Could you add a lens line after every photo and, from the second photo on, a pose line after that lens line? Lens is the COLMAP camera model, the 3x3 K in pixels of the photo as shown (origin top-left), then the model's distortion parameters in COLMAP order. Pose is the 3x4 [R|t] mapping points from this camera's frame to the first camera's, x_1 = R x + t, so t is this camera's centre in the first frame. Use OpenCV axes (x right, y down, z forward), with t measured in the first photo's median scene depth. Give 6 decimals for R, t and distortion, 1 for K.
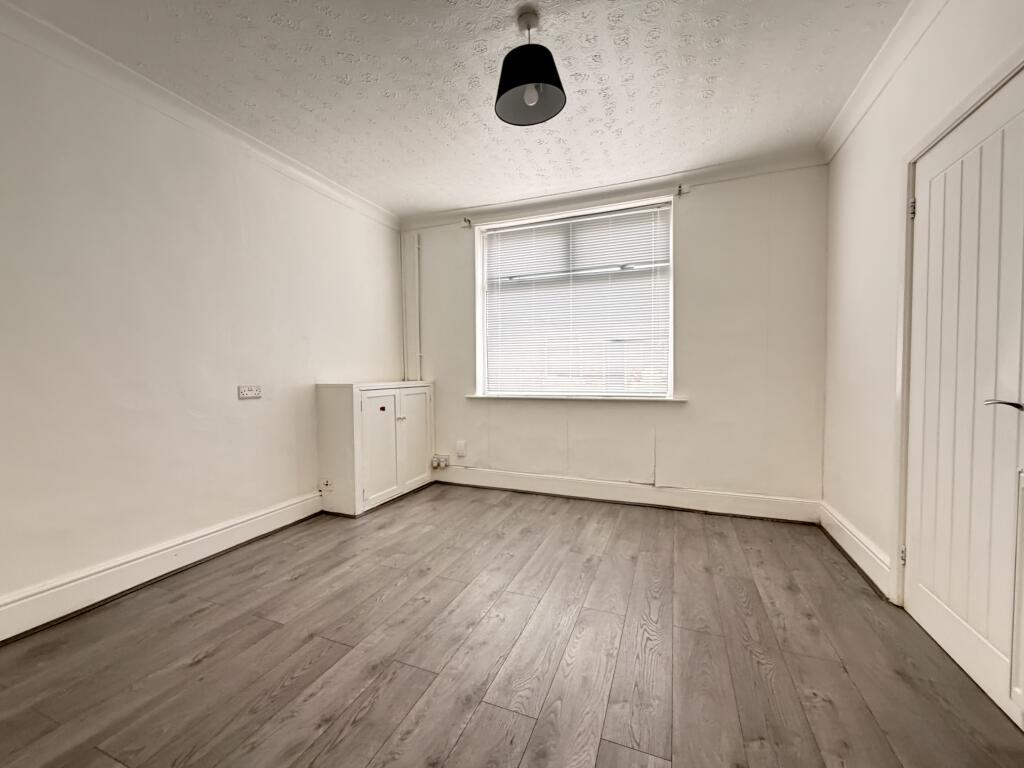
lens RADIAL K [[404.3, 0, 508.5], [0, 404.3, 386.0], [0, 0, 1]] dist [0.006567, -0.000933]
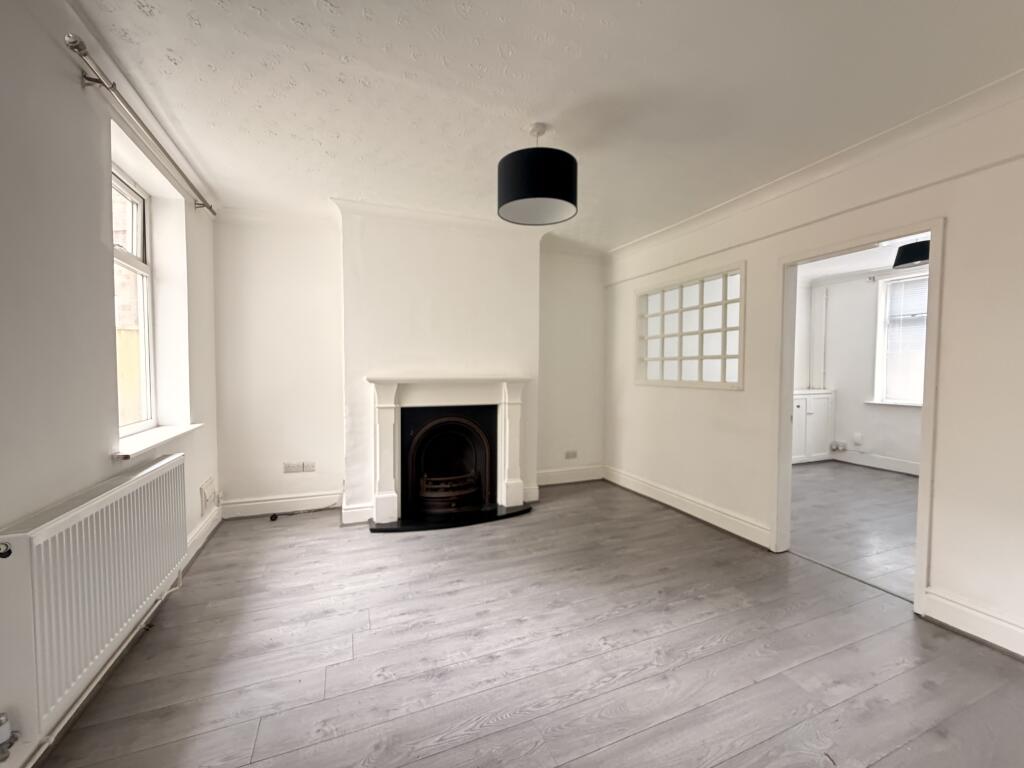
lens RADIAL K [[404.3, 0, 513.6], [0, 404.3, 391.1], [0, 0, 1]] dist [0.006567, -0.000933]
pose [[0.684254, 0.036874, -0.728311, 0.108919], [-0.019142, 0.999285, 0.032609, -0.042751], [0.728992, -0.008372, 0.684471, -1.067461]]
